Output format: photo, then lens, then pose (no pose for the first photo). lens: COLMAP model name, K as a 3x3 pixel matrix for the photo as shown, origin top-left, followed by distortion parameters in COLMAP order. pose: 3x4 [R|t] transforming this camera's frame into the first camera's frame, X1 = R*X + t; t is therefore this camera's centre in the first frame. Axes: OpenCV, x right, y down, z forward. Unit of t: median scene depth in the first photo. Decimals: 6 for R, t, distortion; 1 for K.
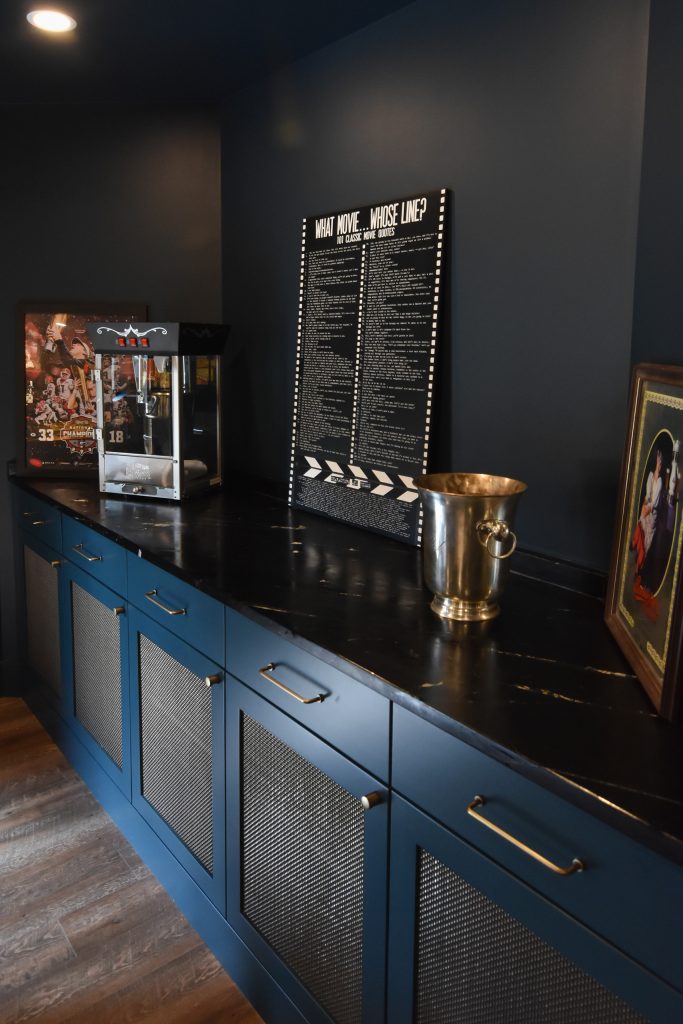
lens RADIAL K [[740.0, 0, 338.5], [0, 740.0, 436.1], [0, 0, 1]] dist [0.008143, -0.002181]
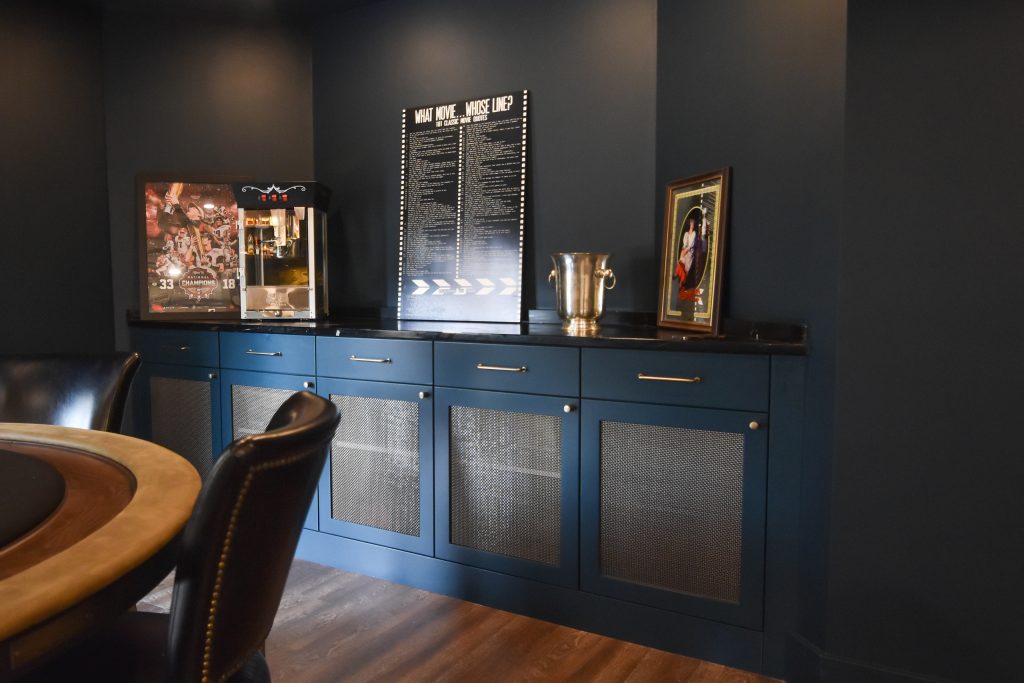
lens RADIAL K [[786.9, 0, 446.5], [0, 786.9, 355.7], [0, 0, 1]] dist [-0.001055, -0.003166]
pose [[0.948220, -0.045975, 0.314270, -0.491052], [0.057177, 0.998012, -0.026515, 0.228303], [-0.312426, 0.043111, 0.948963, -0.439872]]
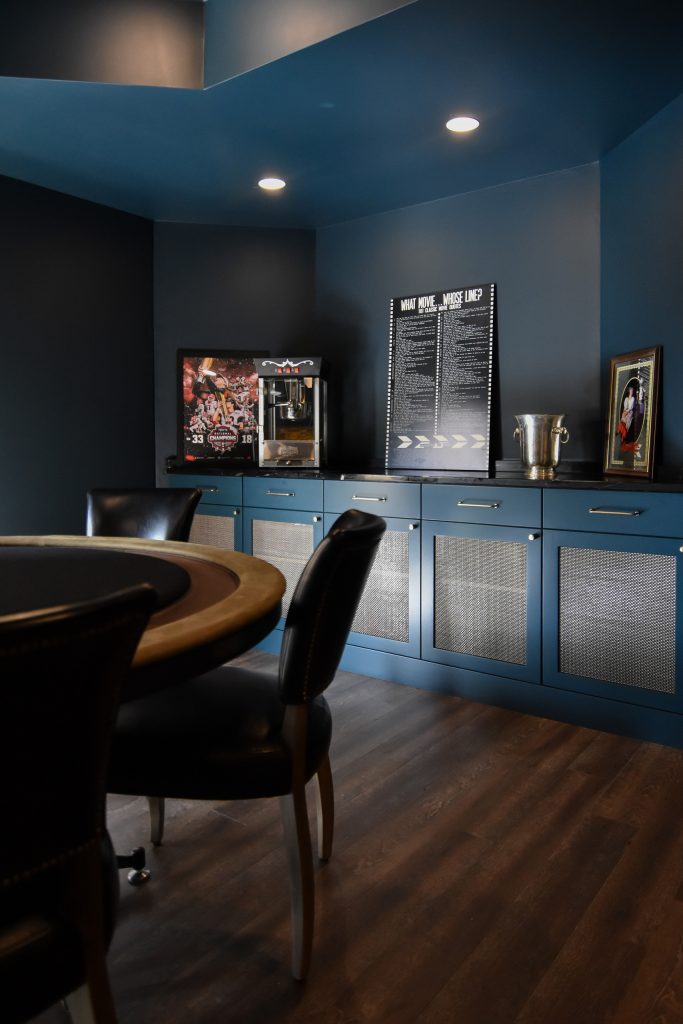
lens RADIAL K [[726.2, 0, 351.8], [0, 726.2, 463.7], [0, 0, 1]] dist [-0.007090, 0.000623]
pose [[0.966840, -0.019361, 0.254648, -0.618544], [0.044838, 0.994503, -0.094627, 0.261795], [-0.251416, 0.102907, 0.962393, -0.608869]]
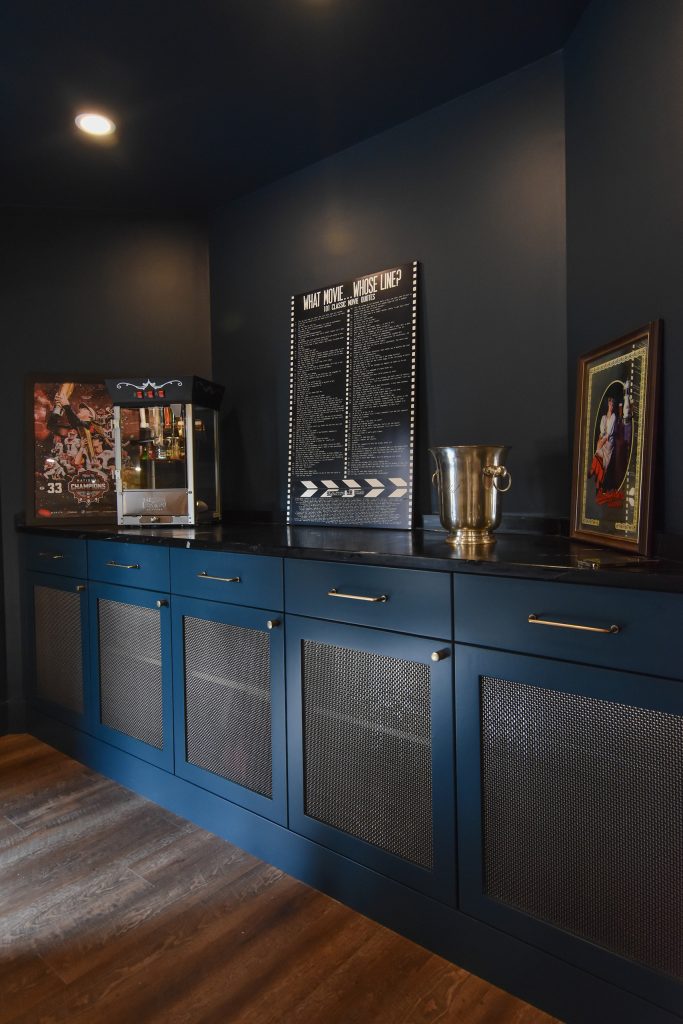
lens RADIAL K [[639.1, 0, 365.3], [0, 639.1, 506.0], [0, 0, 1]] dist [0.008794, -0.001227]
pose [[0.976044, -0.035862, 0.214595, -0.187057], [0.055256, 0.994842, -0.085069, 0.180215], [-0.210437, 0.094889, 0.972991, -0.071700]]
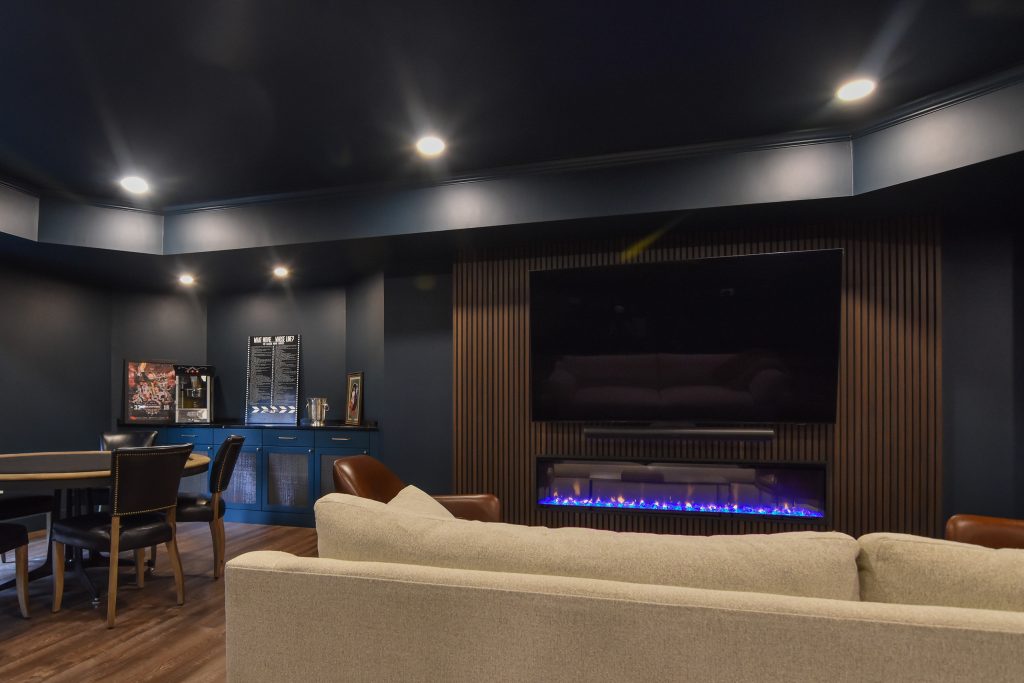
lens RADIAL K [[620.4, 0, 434.0], [0, 620.4, 408.1], [0, 0, 1]] dist [-0.004072, -0.000851]
pose [[0.826837, -0.009385, 0.562364, -1.015016], [0.078169, 0.992075, -0.098375, 0.402733], [-0.556984, 0.125299, 0.821017, -1.886540]]
